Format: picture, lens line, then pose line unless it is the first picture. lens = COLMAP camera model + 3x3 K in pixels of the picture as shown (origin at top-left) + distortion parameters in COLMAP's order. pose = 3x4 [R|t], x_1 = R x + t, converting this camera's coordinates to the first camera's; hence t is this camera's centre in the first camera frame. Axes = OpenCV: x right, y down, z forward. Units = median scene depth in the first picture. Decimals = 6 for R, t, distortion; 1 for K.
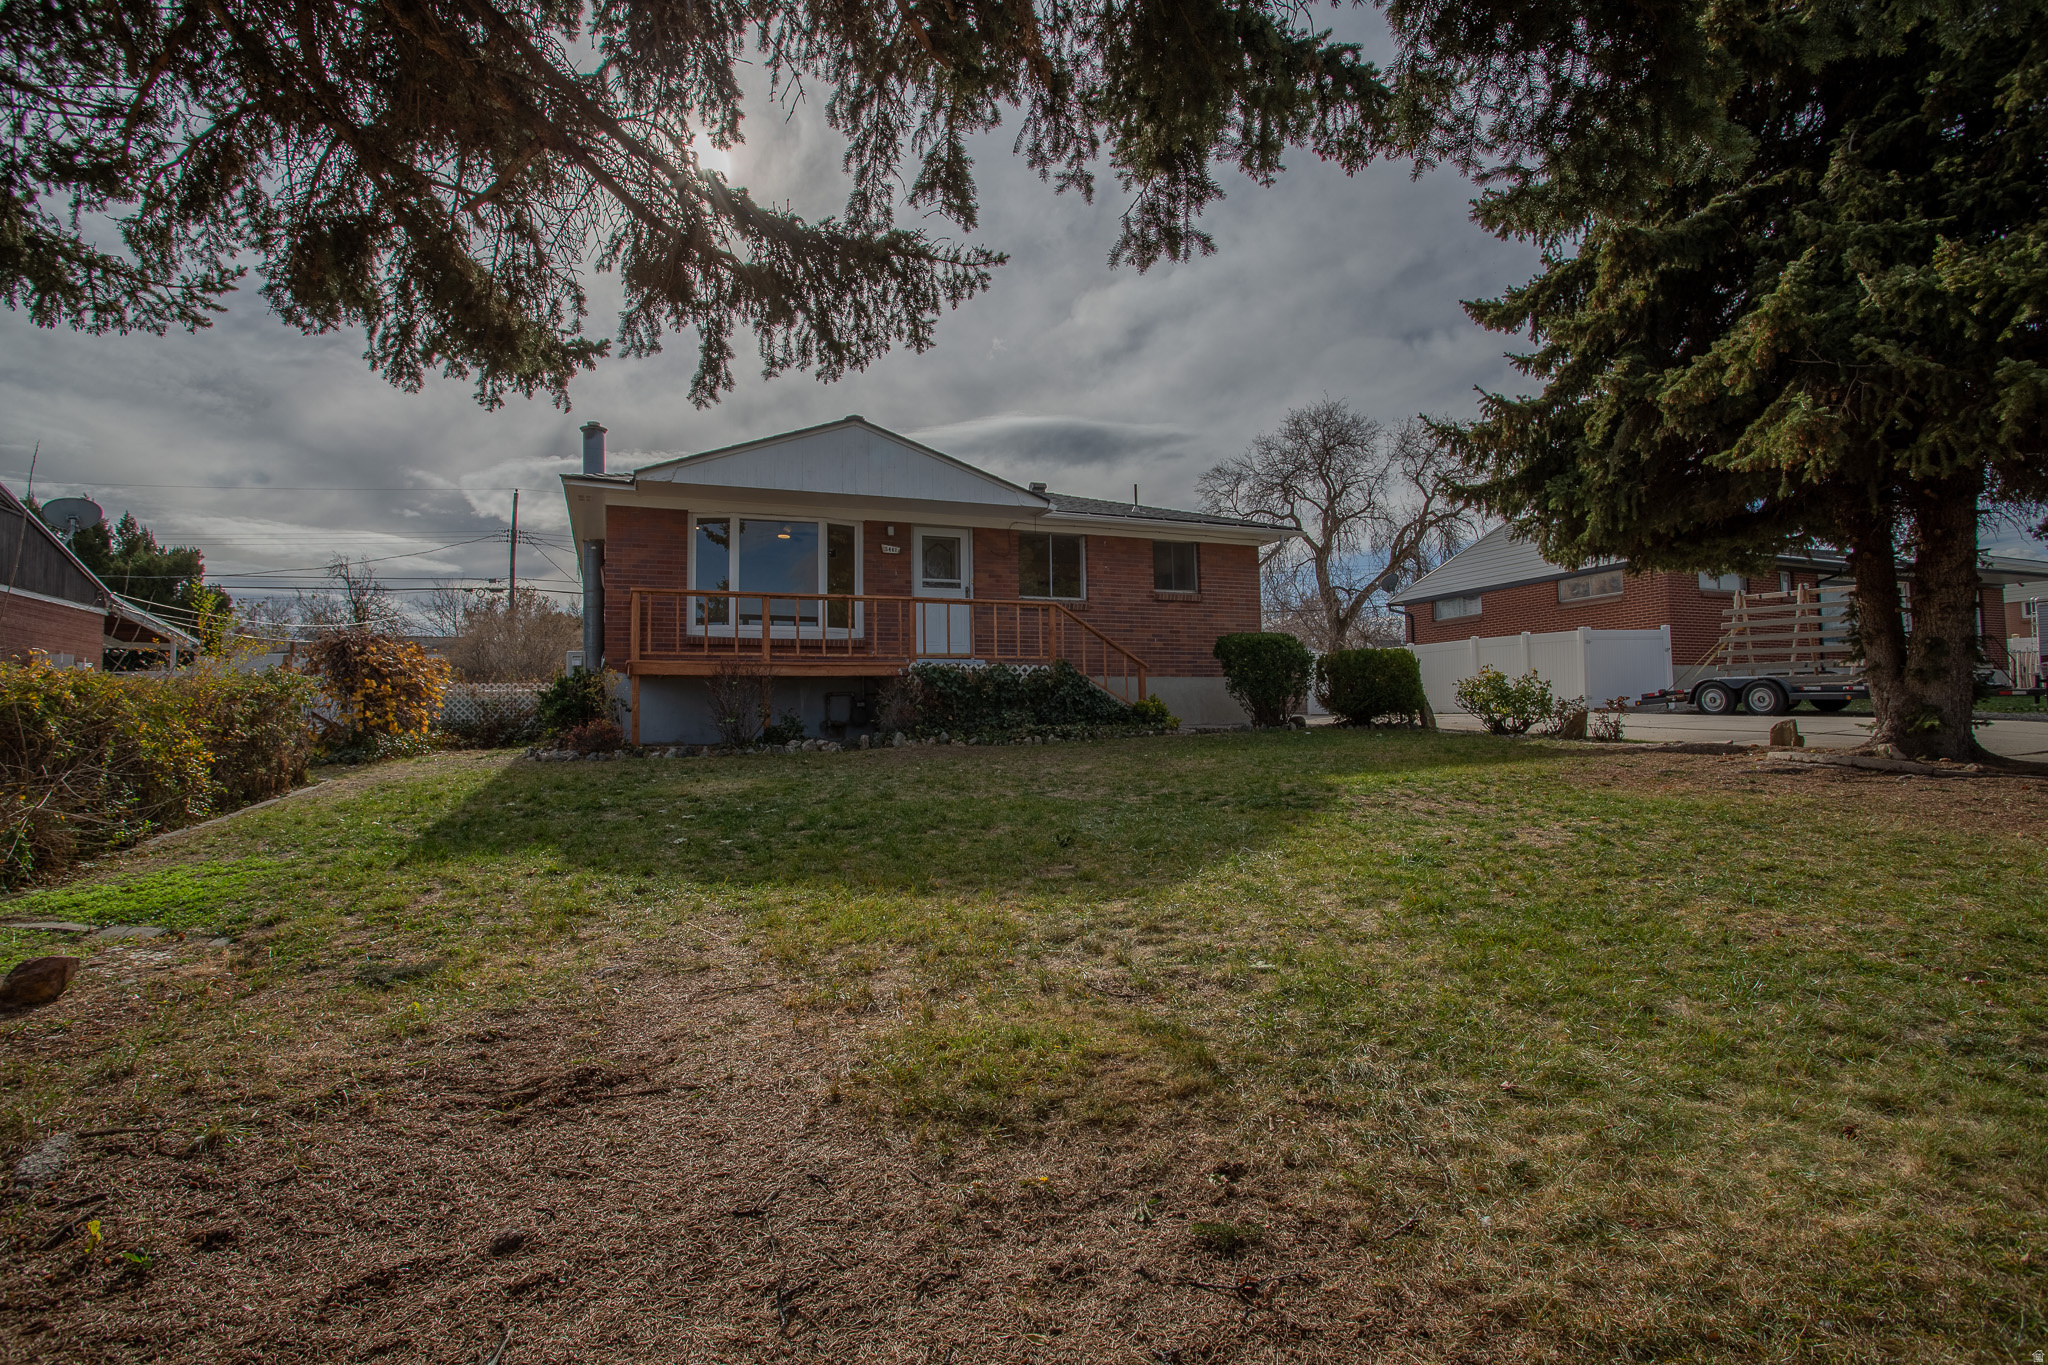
lens RADIAL K [[962.1, 0, 1024.0], [0, 962.1, 682.5], [0, 0, 1]] dist [-0.054737, -0.012540]
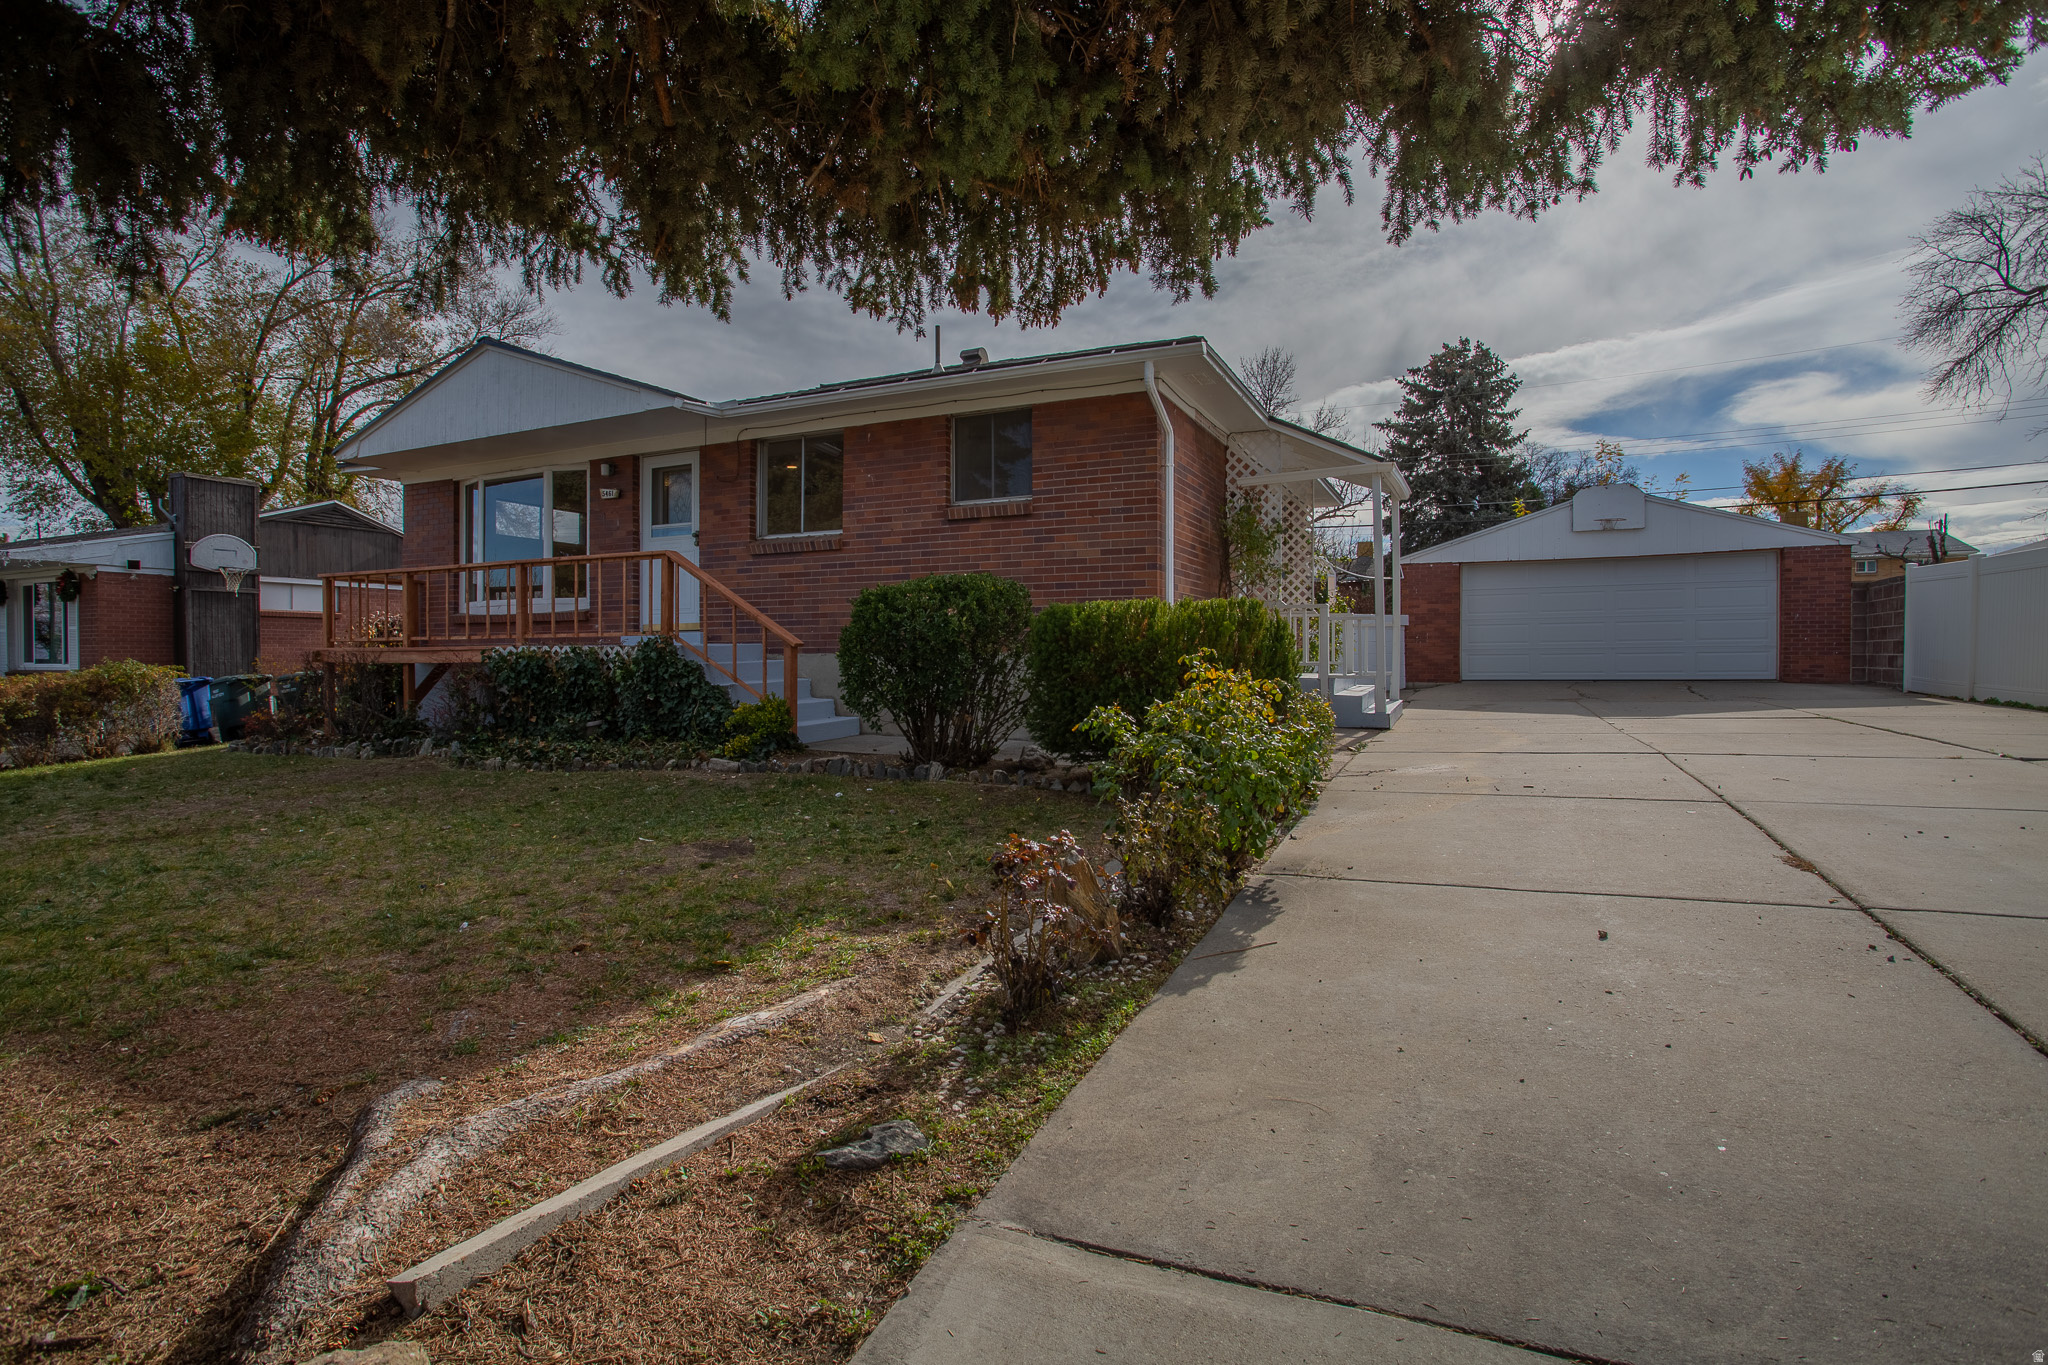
lens RADIAL K [[1005.8, 0, 1018.2], [0, 1005.8, 673.9], [0, 0, 1]] dist [-0.073727, 0.031084]
pose [[0.685469, 0.024348, -0.727695, 0.669349], [0.019592, 0.998462, 0.051863, -0.028265], [0.727838, -0.049808, 0.683938, 0.683589]]
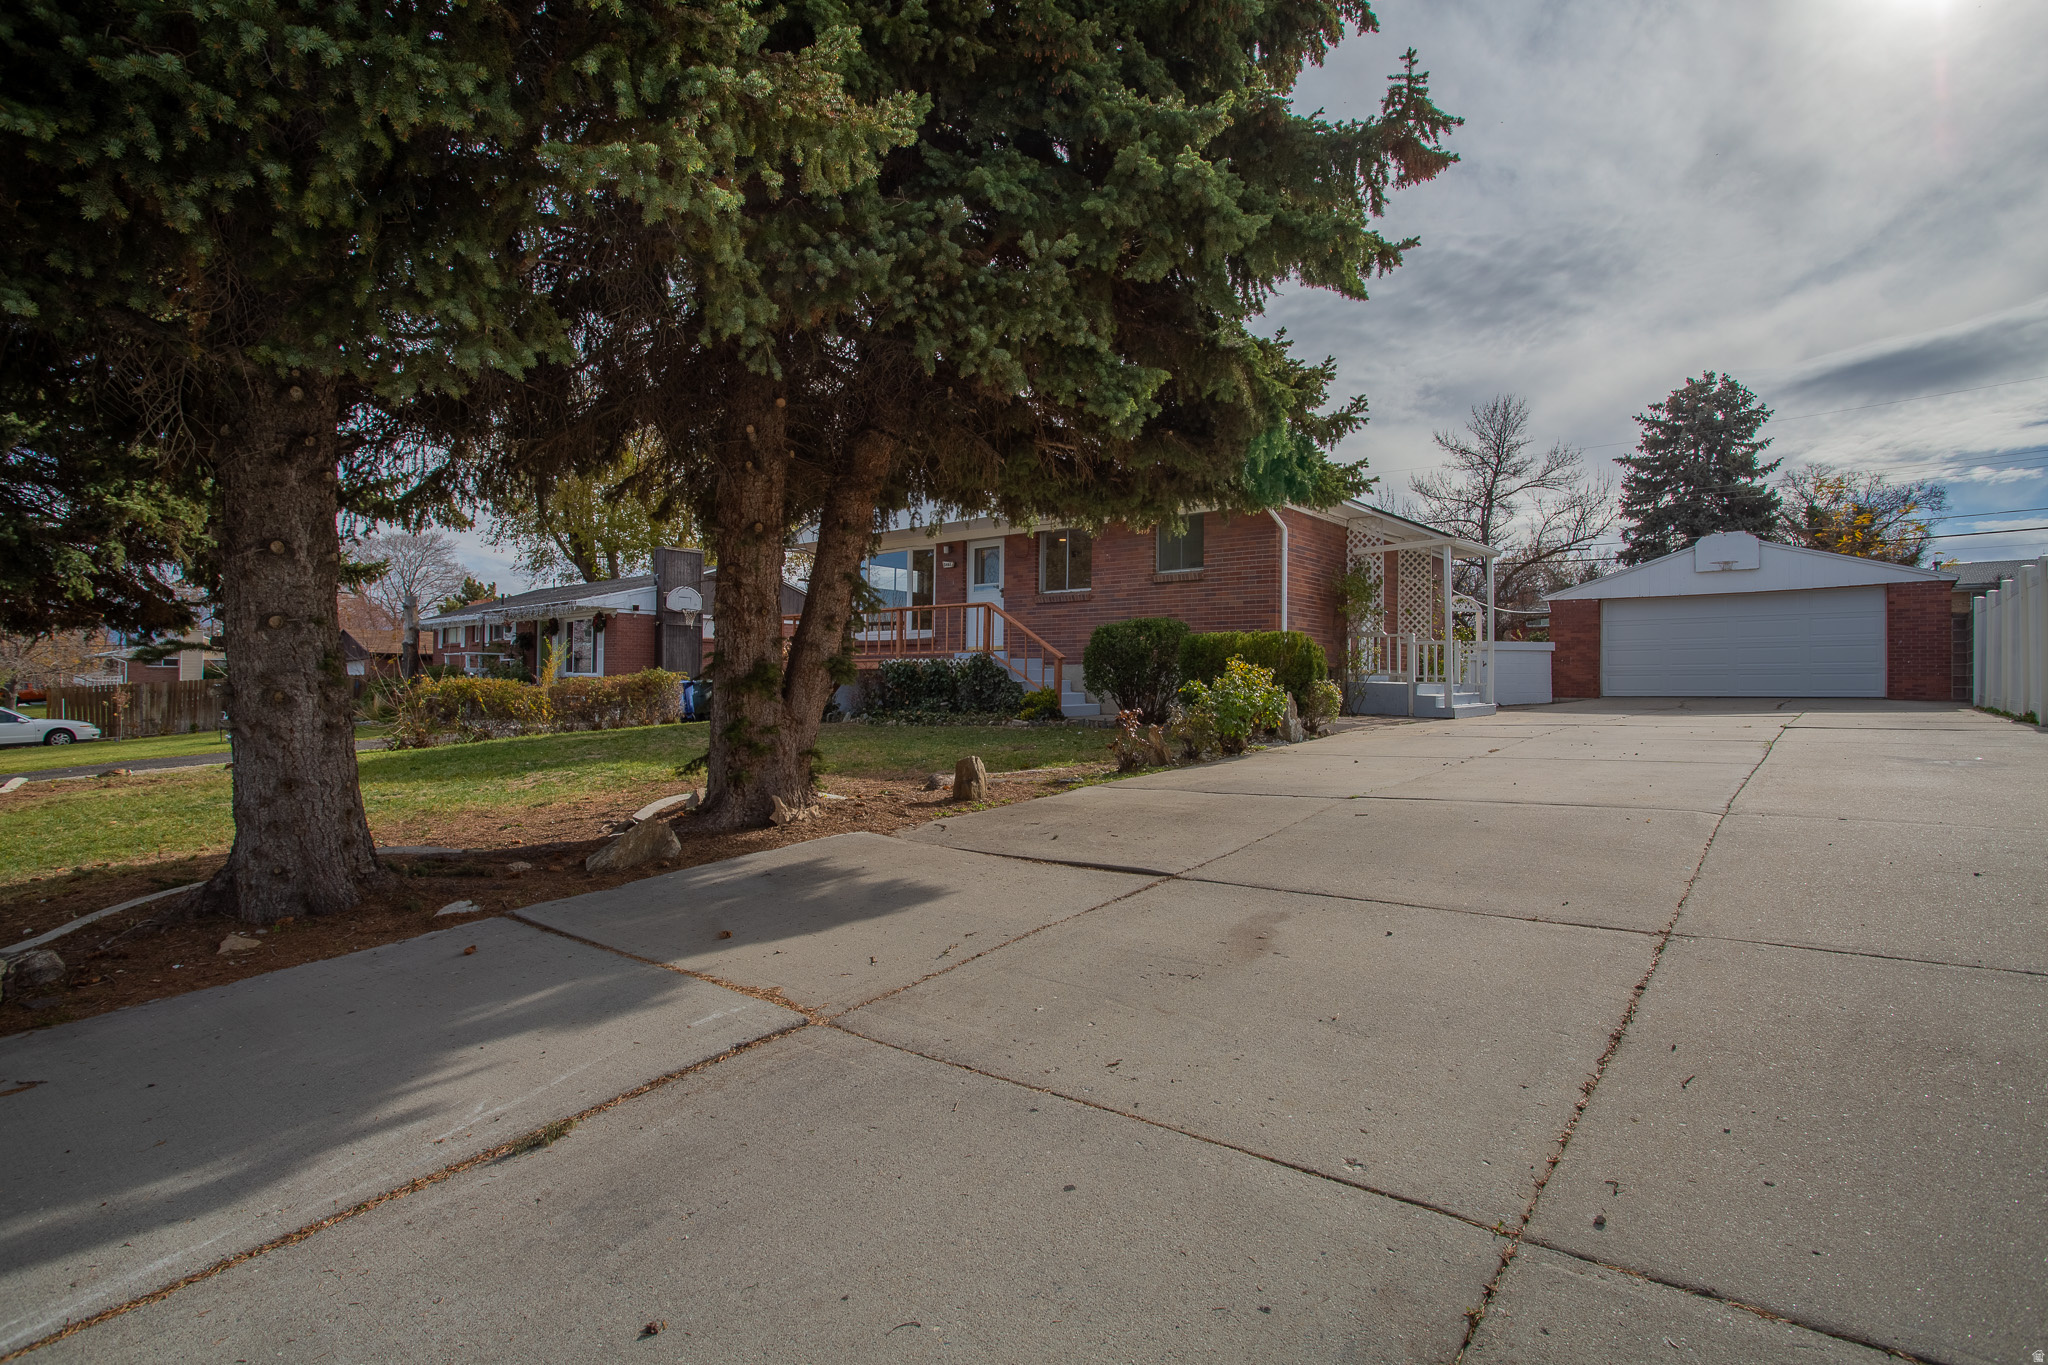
lens RADIAL K [[1005.8, 0, 1018.2], [0, 1005.8, 673.9], [0, 0, 1]] dist [-0.073727, 0.031084]
pose [[0.465589, 0.007414, -0.884970, 1.041918], [0.016338, 0.999722, 0.016971, -0.018574], [0.884850, -0.022360, 0.465339, 0.473949]]
